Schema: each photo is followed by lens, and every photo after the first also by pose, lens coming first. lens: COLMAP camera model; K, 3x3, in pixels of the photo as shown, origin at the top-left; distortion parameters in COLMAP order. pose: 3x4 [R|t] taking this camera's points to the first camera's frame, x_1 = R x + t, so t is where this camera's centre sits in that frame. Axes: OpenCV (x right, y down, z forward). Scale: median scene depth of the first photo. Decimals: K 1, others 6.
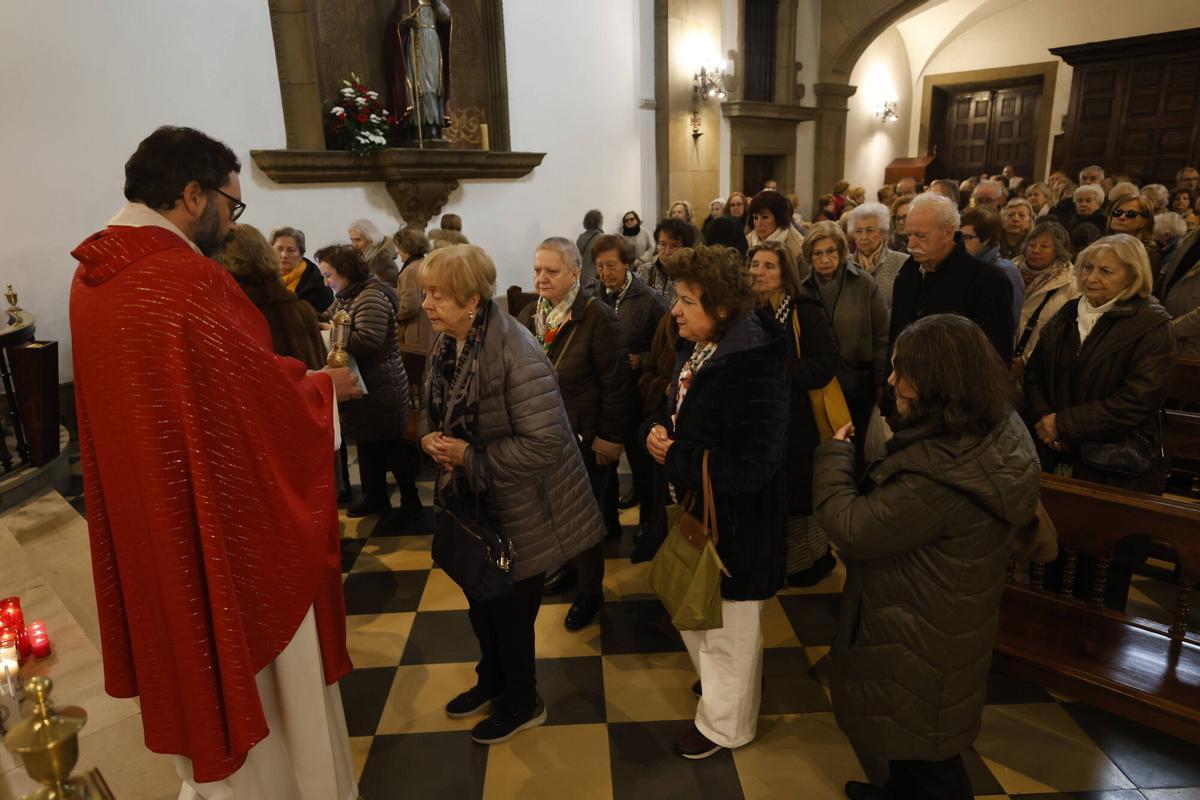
lens RADIAL K [[780.2, 0, 600.0], [0, 780.2, 400.0], [0, 0, 1]] dist [-0.001153, 0.001257]
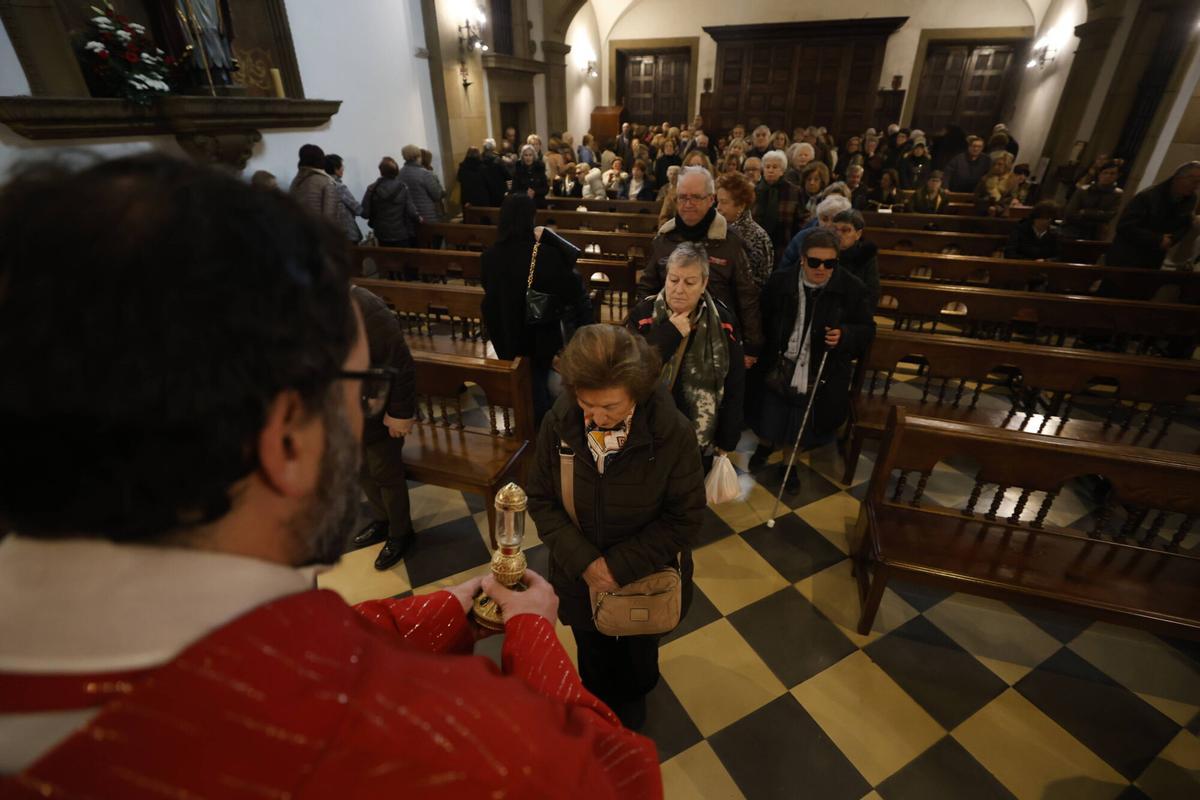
lens RADIAL K [[545.5, 0, 599.7], [0, 545.5, 404.4], [0, 0, 1]] dist [-0.043409, 0.012904]
pose [[0.907196, -0.178989, 0.380734, -0.105079], [0.091990, 0.967478, 0.235636, -0.066920], [-0.410528, -0.178745, 0.894157, 0.165753]]
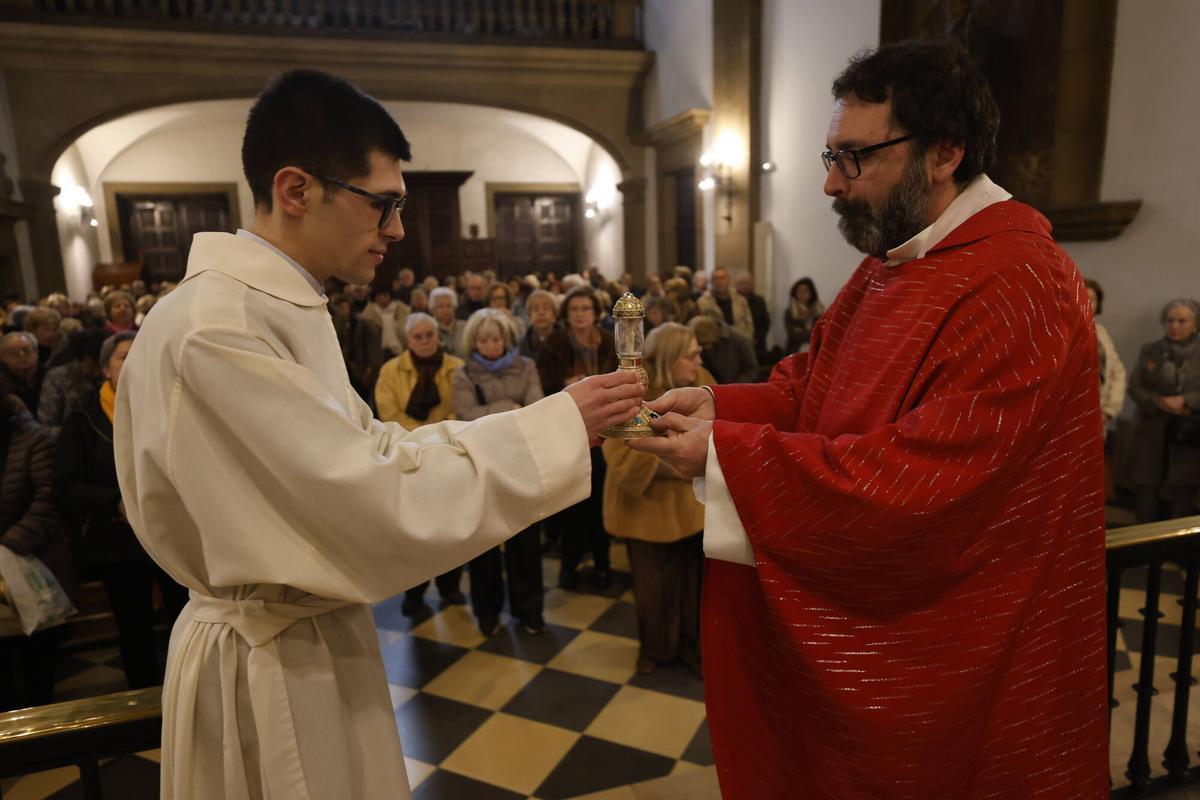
lens RADIAL K [[792.8, 0, 597.0], [0, 792.8, 398.8], [0, 0, 1]] dist [-0.001754, 0.018589]
pose [[0.477129, -0.134033, 0.868552, -0.358023], [0.251439, 0.967808, 0.011225, -0.021250], [-0.842096, 0.213032, 0.495470, 0.097774]]
